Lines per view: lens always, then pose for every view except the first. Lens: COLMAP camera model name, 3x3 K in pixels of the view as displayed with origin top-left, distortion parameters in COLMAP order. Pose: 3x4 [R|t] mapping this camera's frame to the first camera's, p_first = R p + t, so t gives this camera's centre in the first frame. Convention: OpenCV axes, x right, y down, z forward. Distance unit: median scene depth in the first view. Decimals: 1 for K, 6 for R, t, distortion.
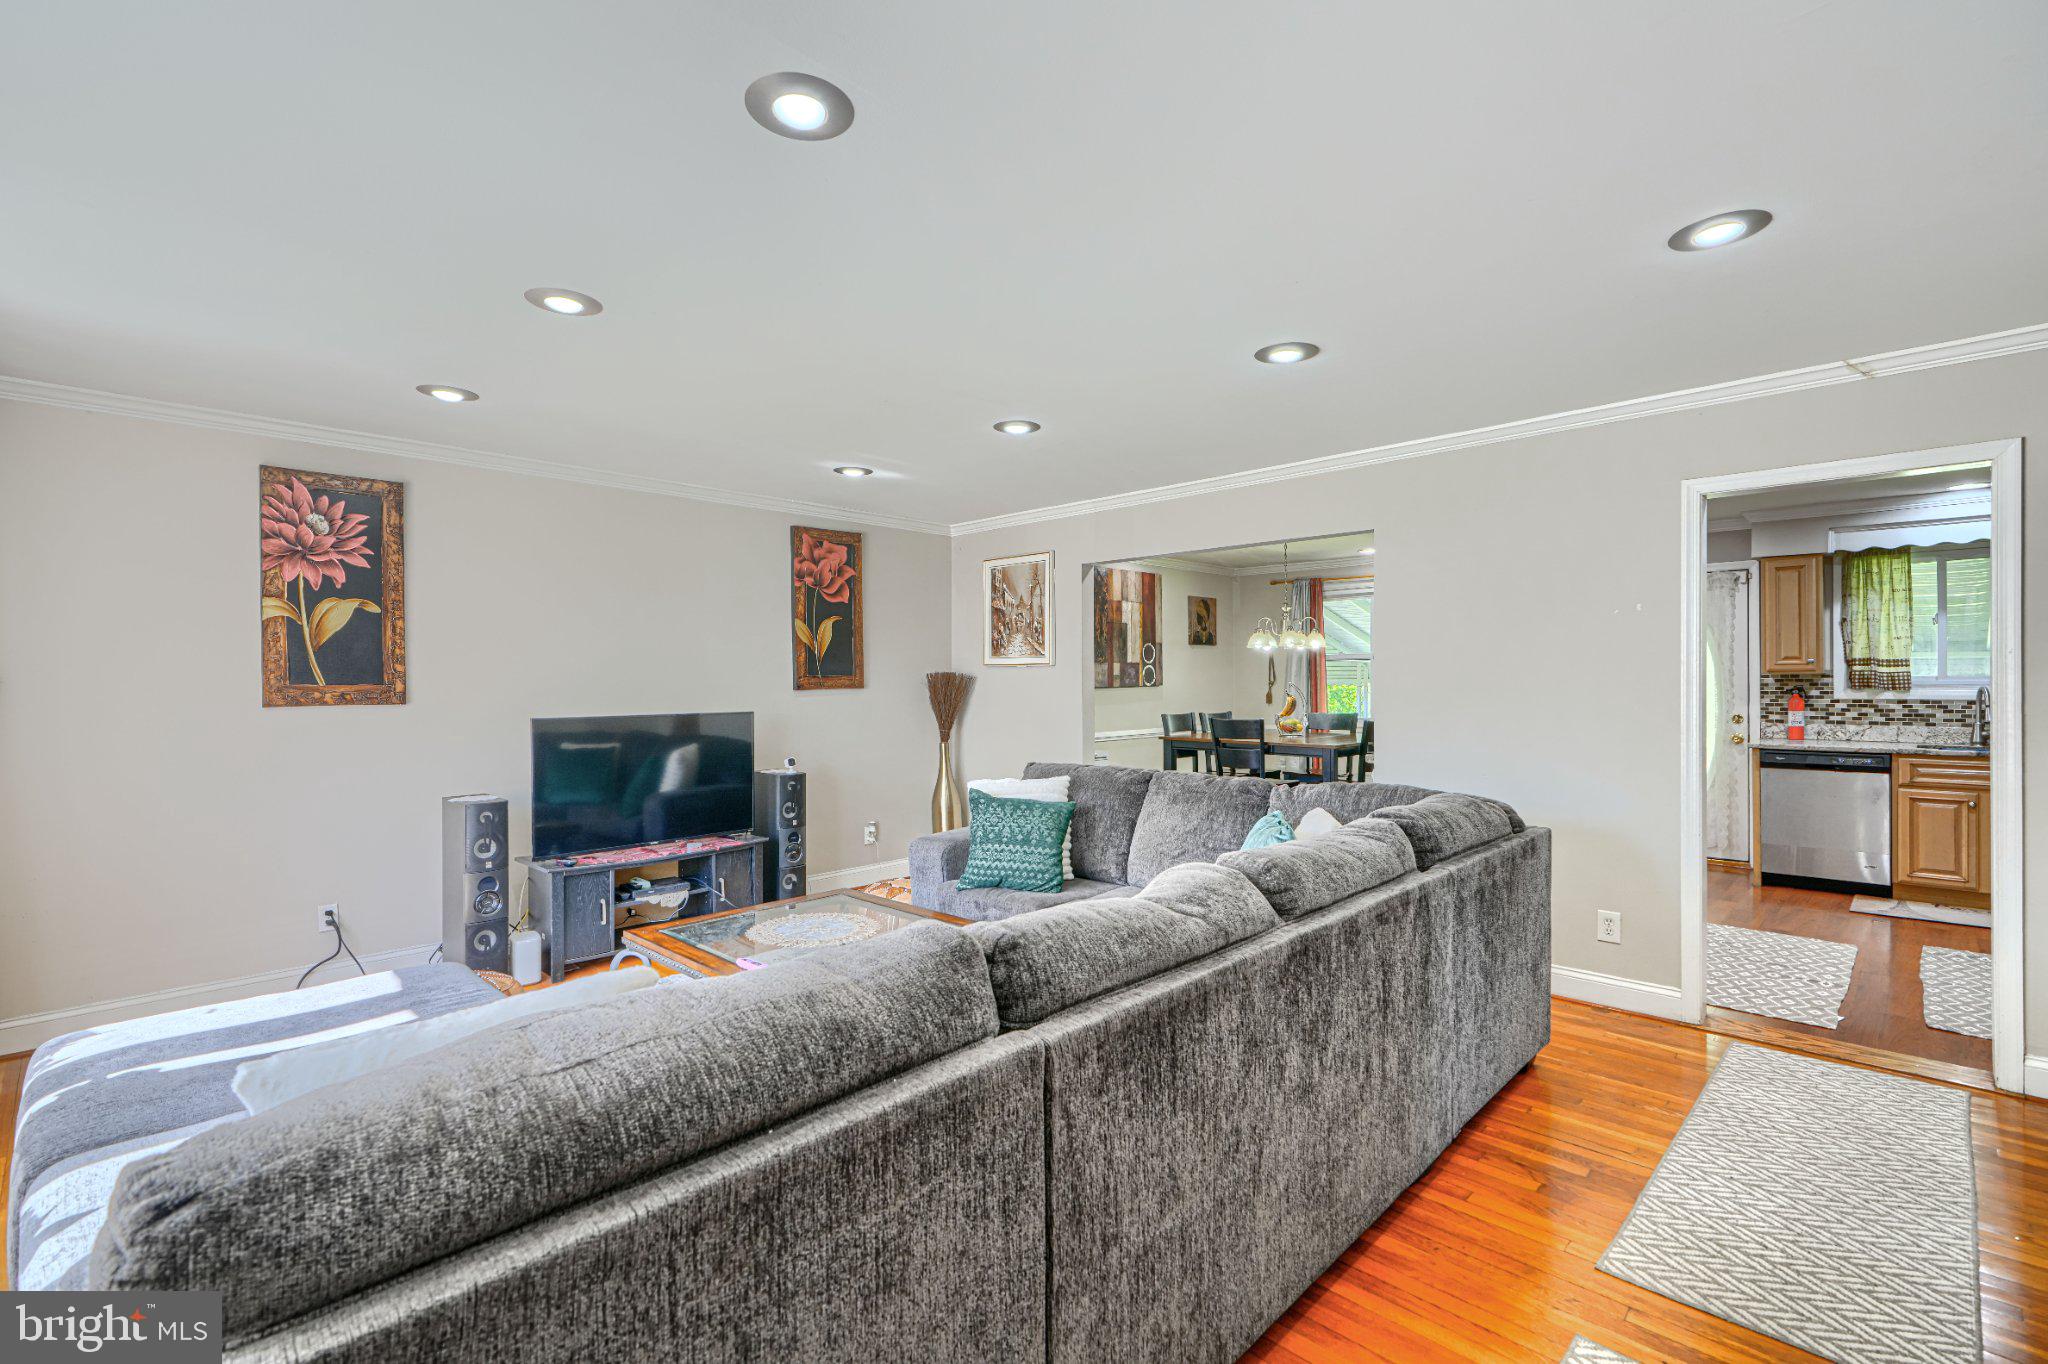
lens RADIAL K [[928.5, 0, 1014.7], [0, 928.5, 684.5], [0, 0, 1]] dist [0.002386, -0.000435]
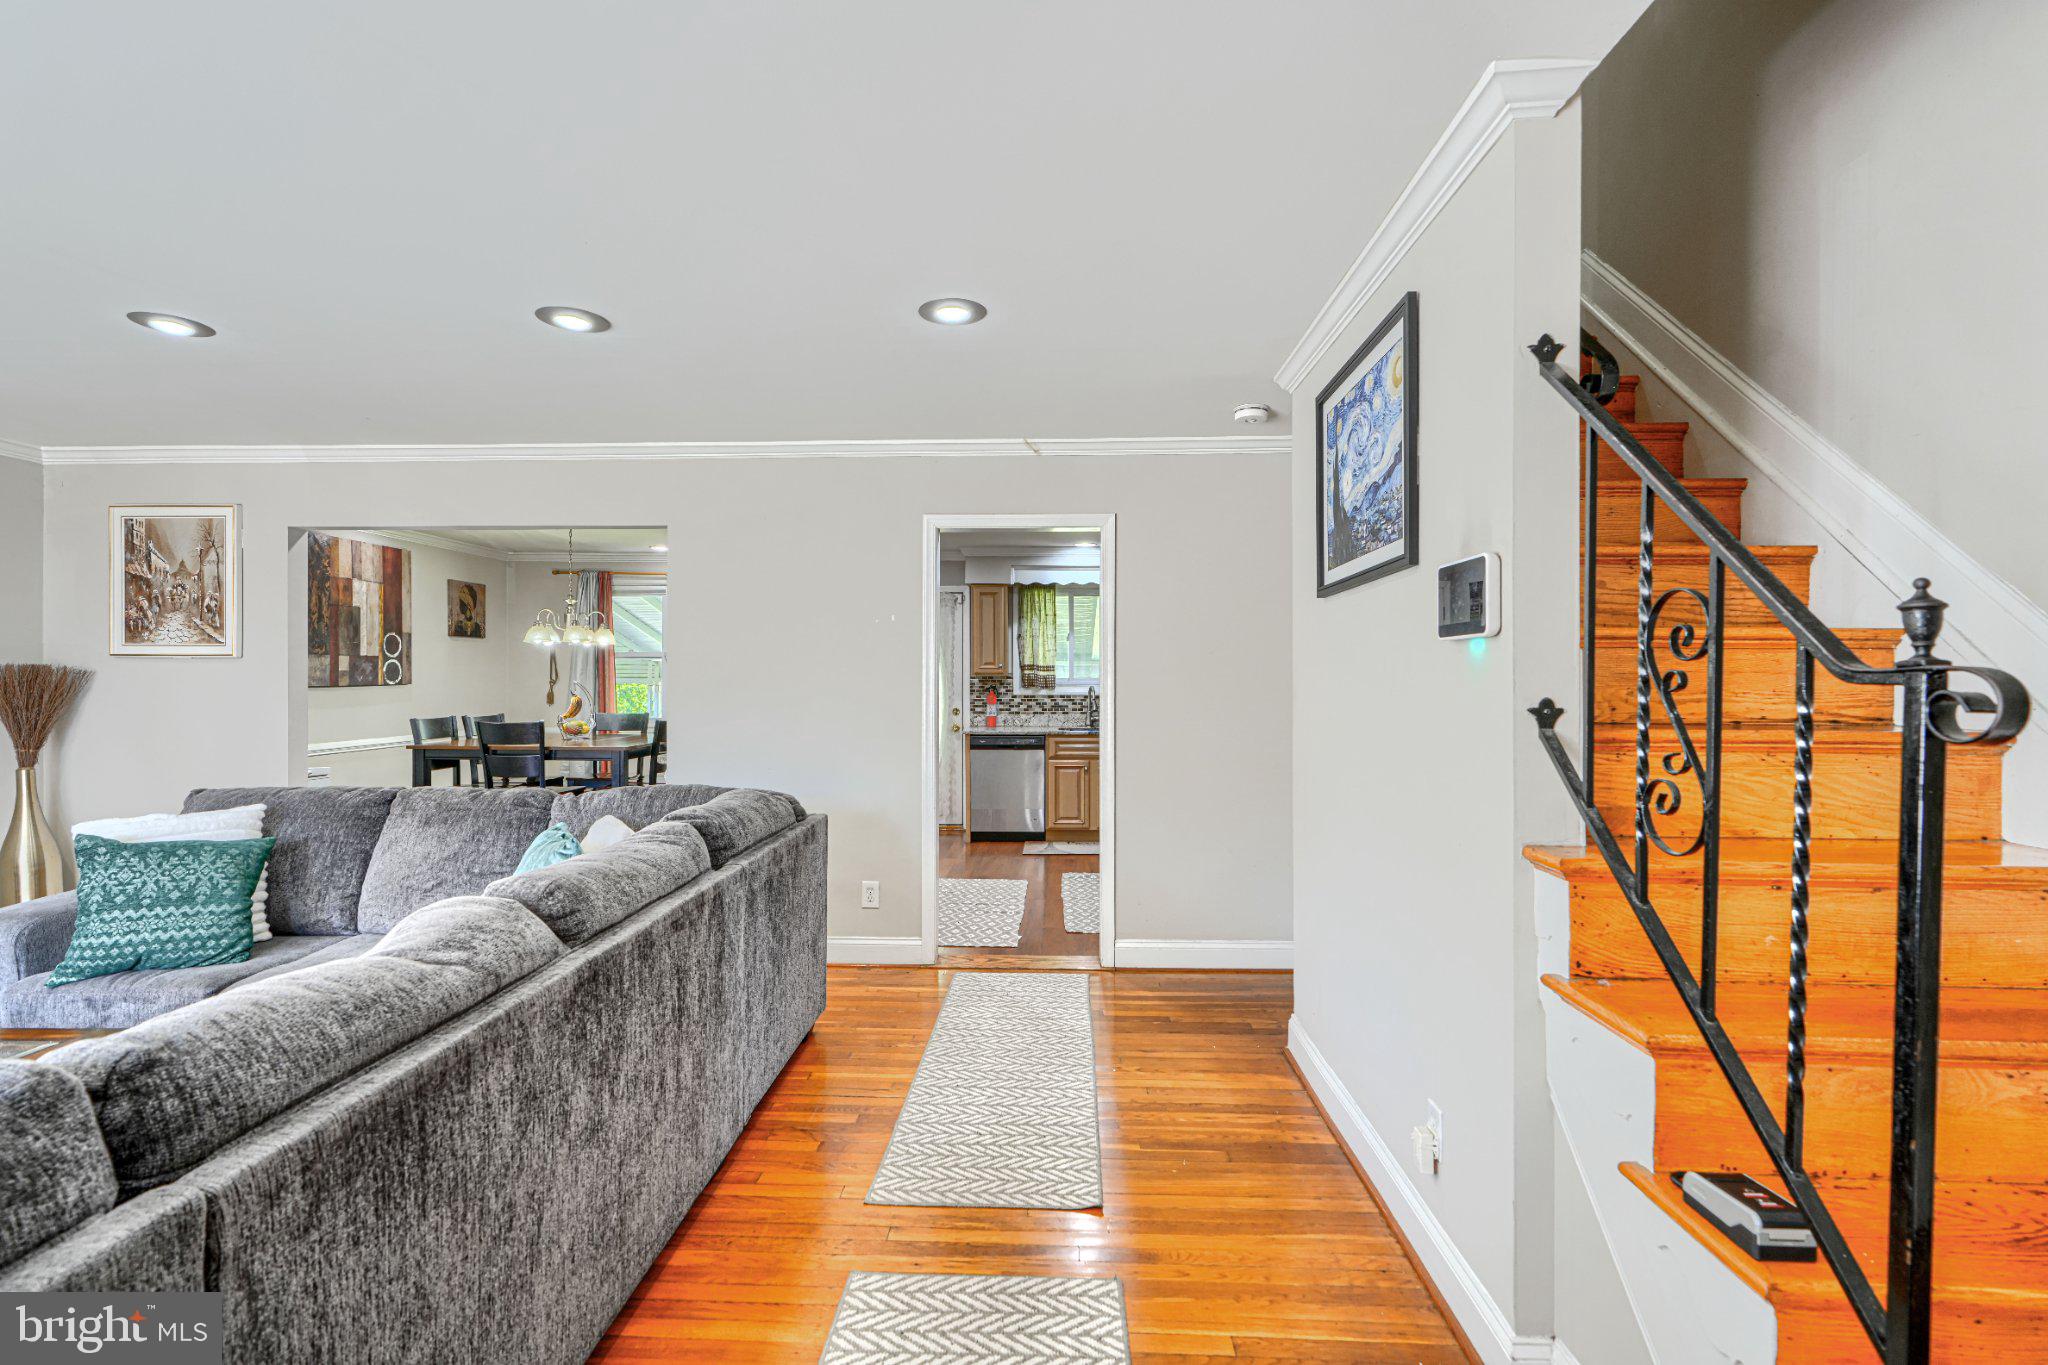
lens RADIAL K [[928.5, 0, 1026.1], [0, 928.5, 682.2], [0, 0, 1]] dist [0.002386, -0.000435]
pose [[0.737676, 0.002932, 0.675149, 0.003280], [-0.002137, 0.999996, -0.002008, -0.000181], [-0.675152, 0.000038, 0.737679, 0.015270]]
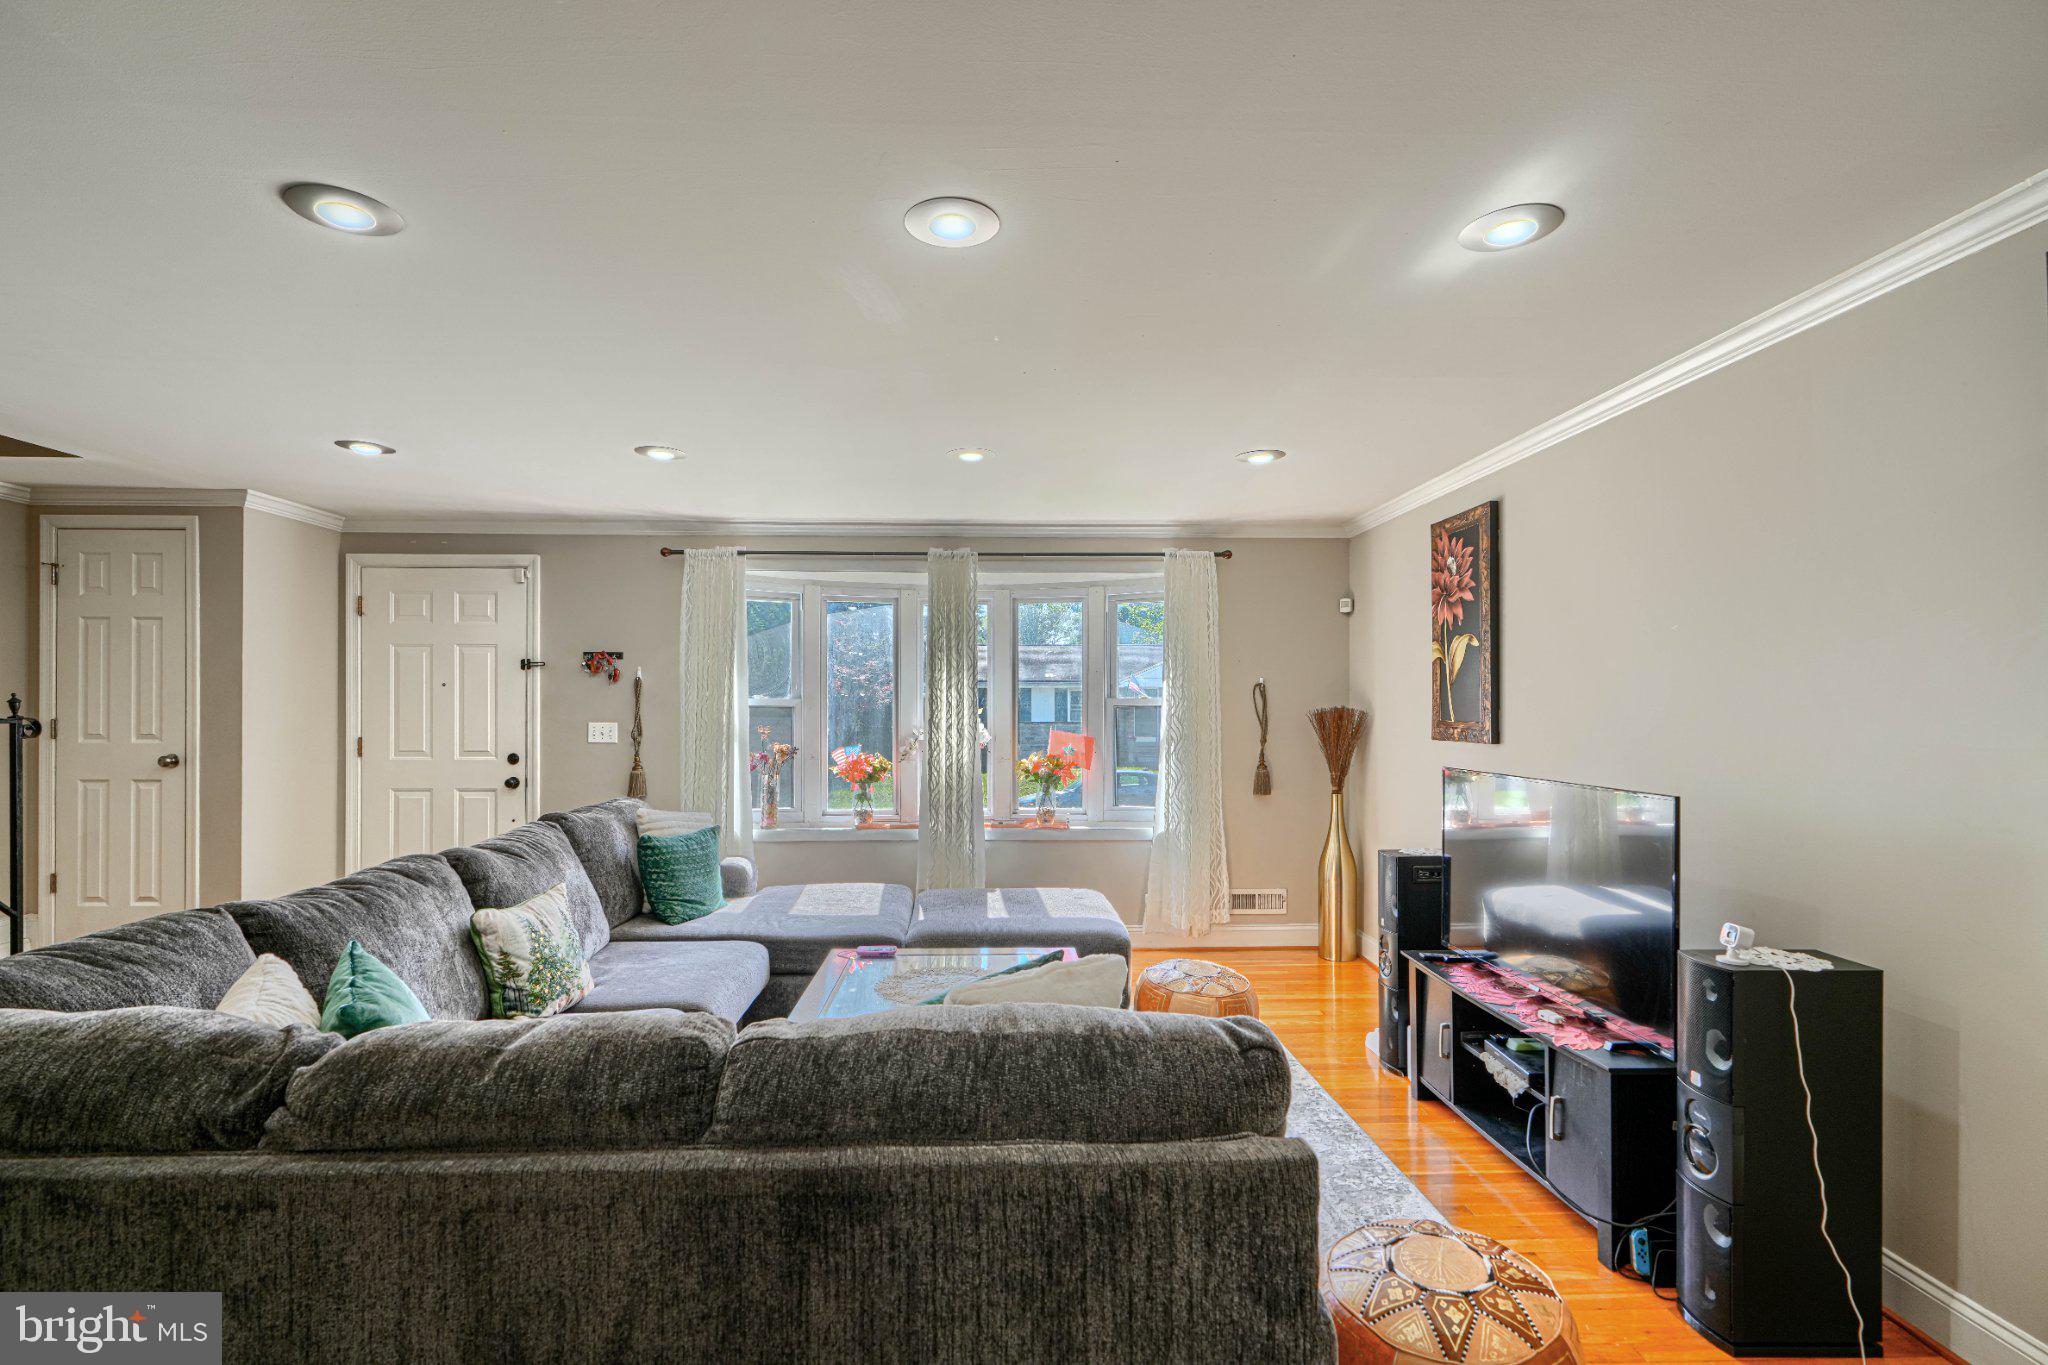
lens RADIAL K [[928.5, 0, 1020.1], [0, 928.5, 706.2], [0, 0, 1]] dist [0.002386, -0.000435]
pose [[-0.687897, 0.003772, -0.725798, 0.229979], [-0.001117, 0.999980, 0.006255, -0.016073], [0.725807, 0.005114, -0.687879, 0.931655]]
